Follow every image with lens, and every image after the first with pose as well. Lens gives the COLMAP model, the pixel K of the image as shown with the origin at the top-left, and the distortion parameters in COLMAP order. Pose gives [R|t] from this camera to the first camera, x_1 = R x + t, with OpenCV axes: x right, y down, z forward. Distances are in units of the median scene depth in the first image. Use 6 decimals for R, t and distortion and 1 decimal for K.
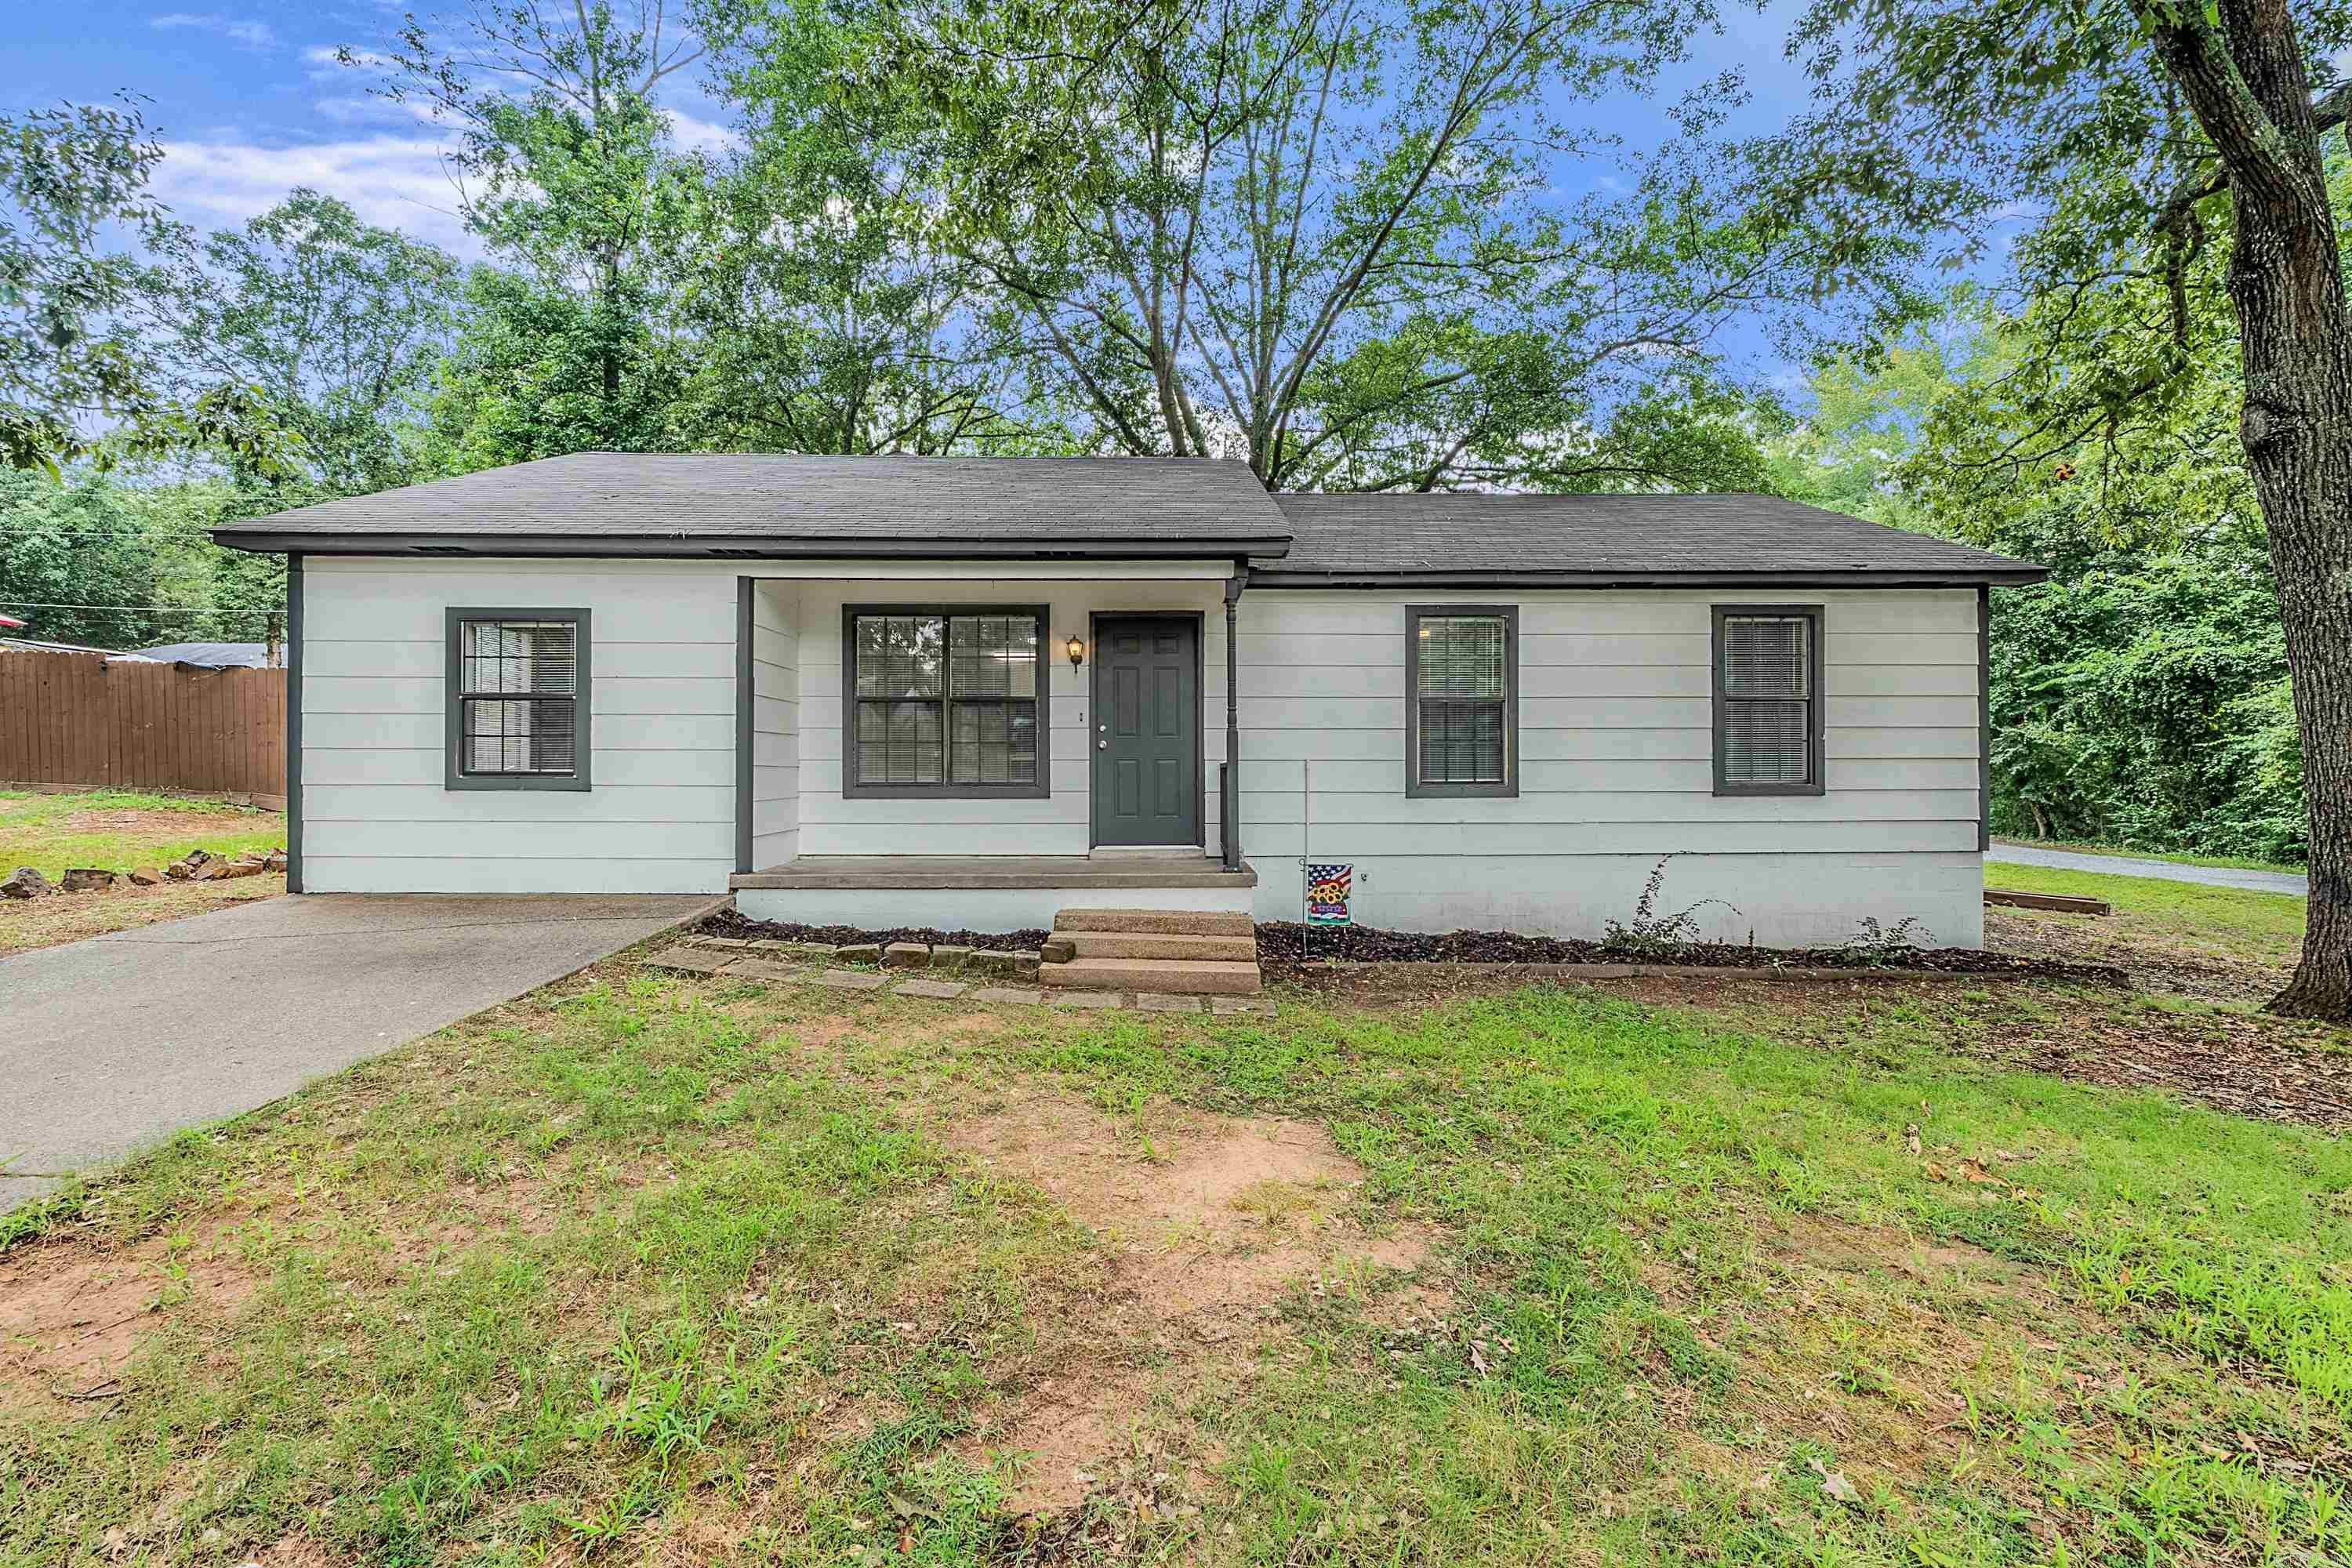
lens RADIAL K [[1057.5, 0, 1189.0], [0, 1057.5, 754.4], [0, 0, 1]] dist [-0.003472, -0.000846]
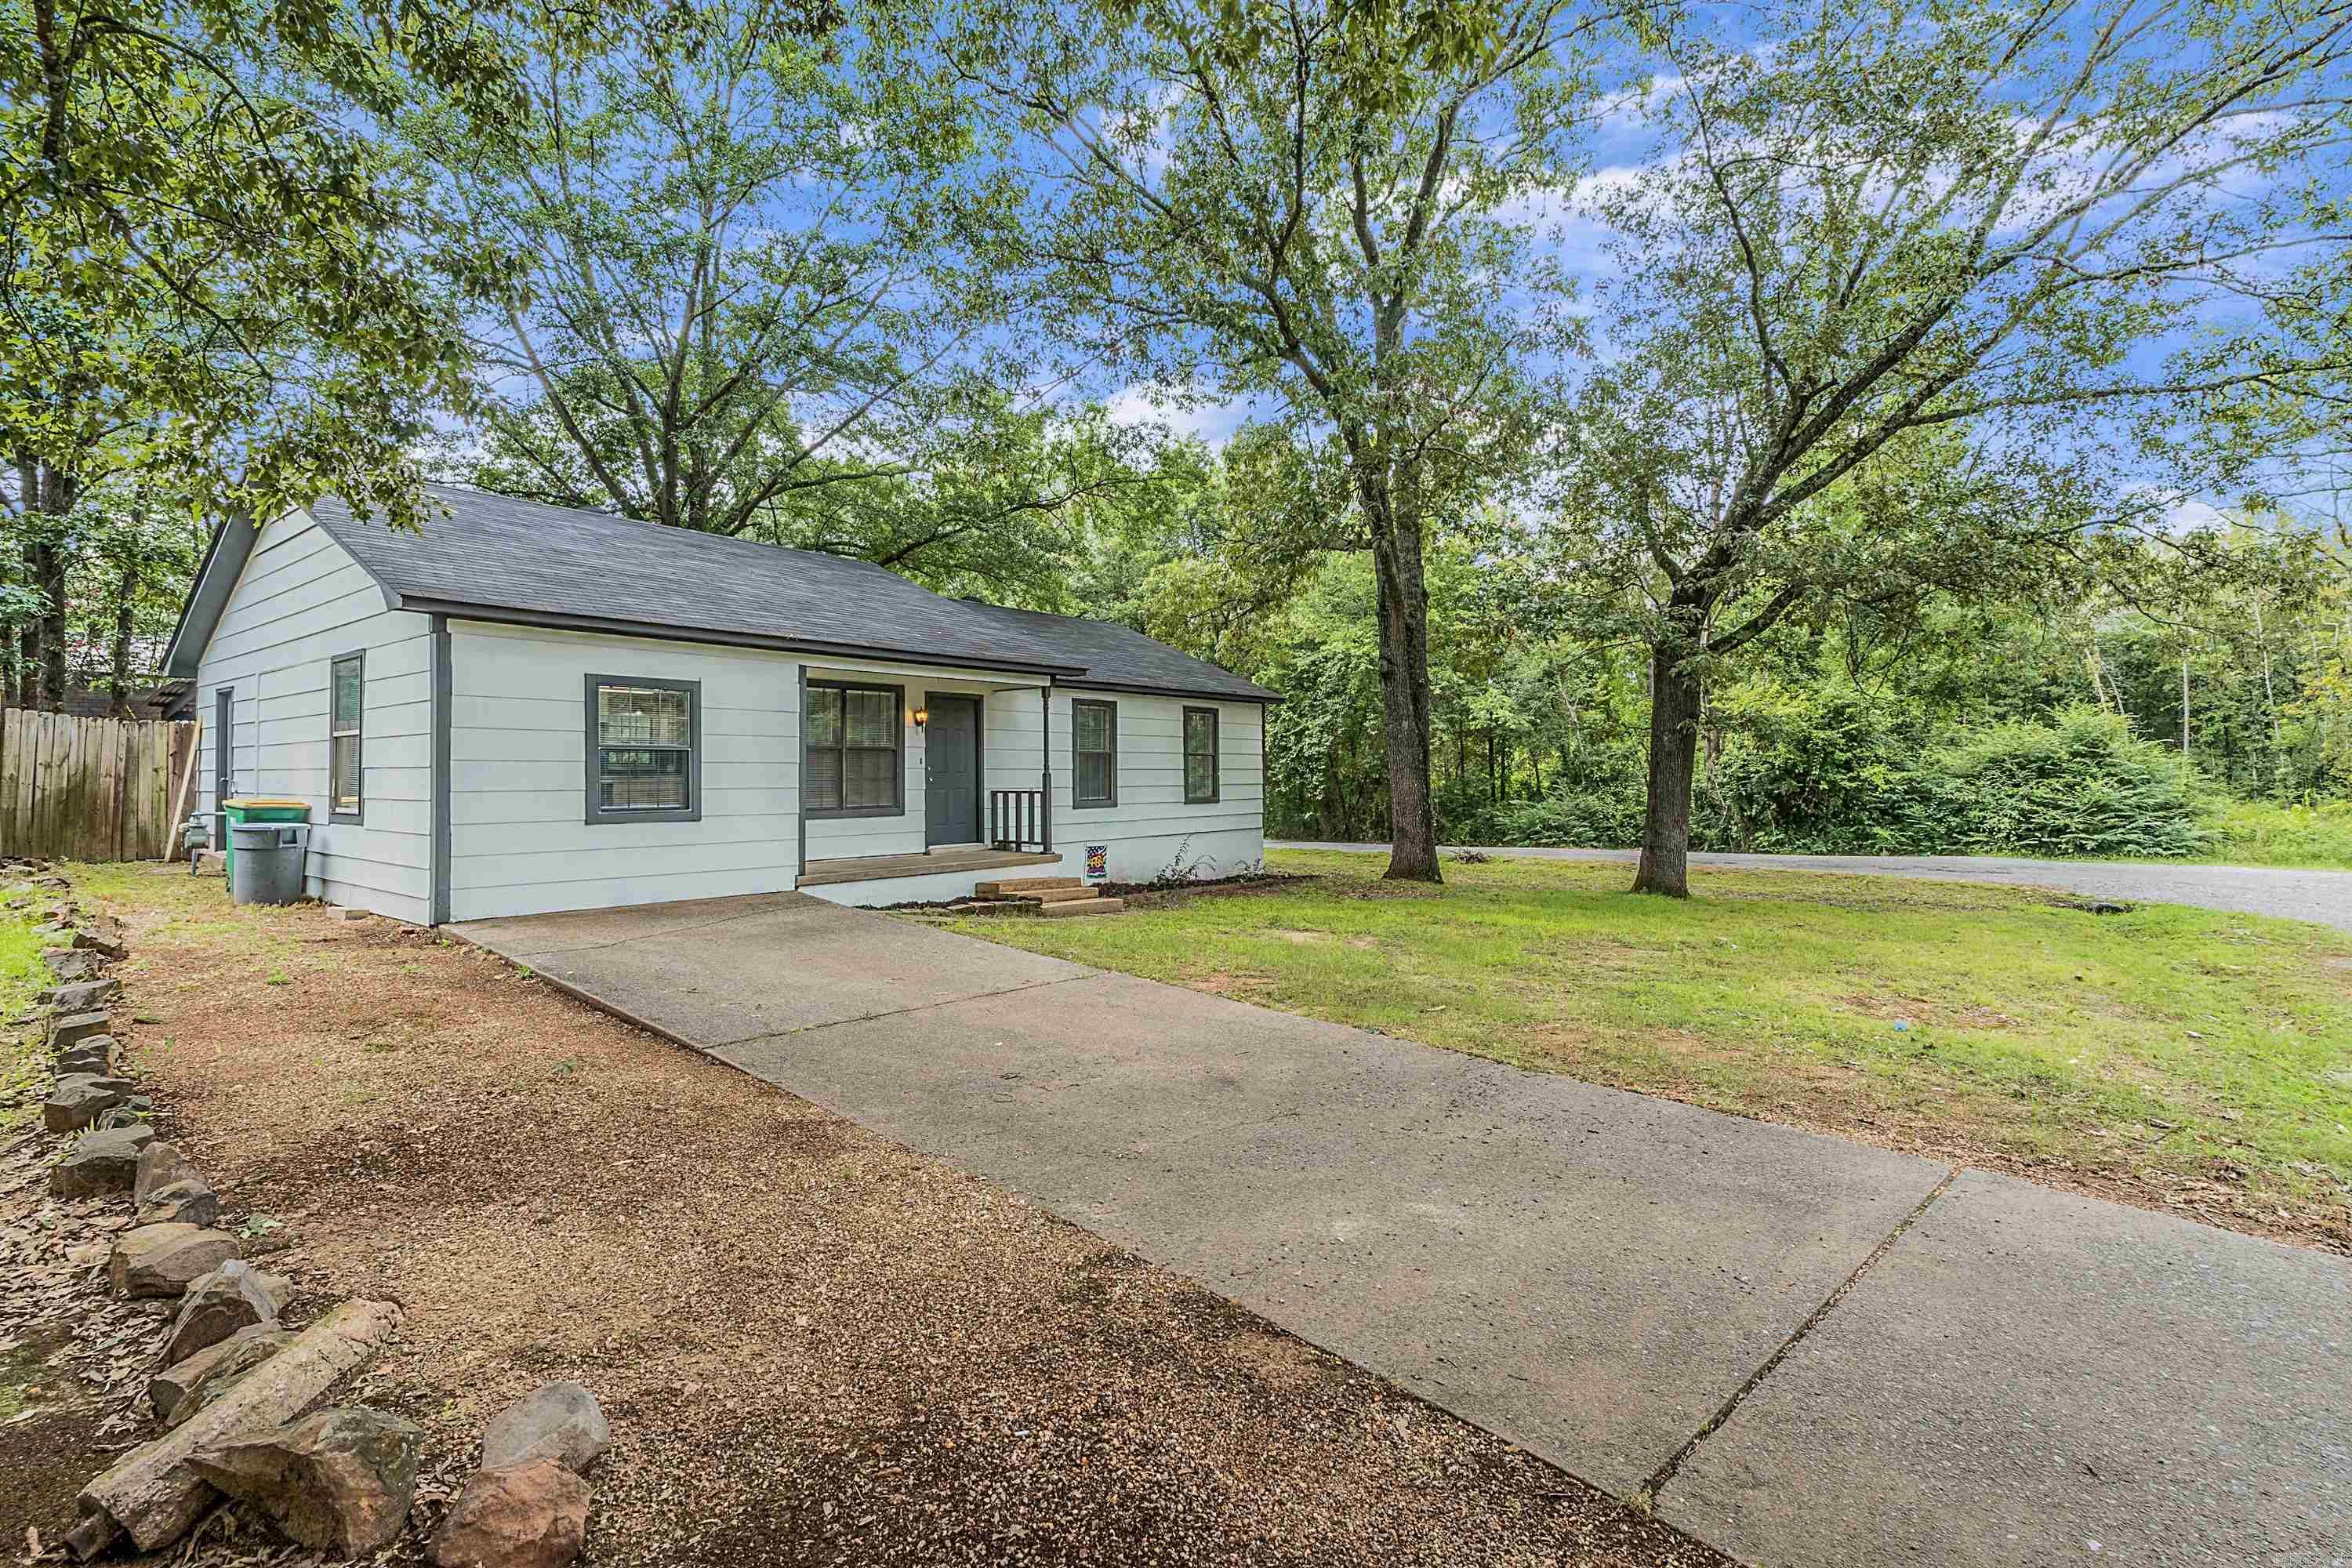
lens RADIAL K [[1057.5, 0, 1189.0], [0, 1057.5, 754.4], [0, 0, 1]] dist [-0.003472, -0.000846]
pose [[0.644478, 0.015351, 0.764468, -1.018173], [-0.018979, 0.999812, -0.004077, -0.046640], [-0.764387, -0.011881, 0.644648, -0.274818]]
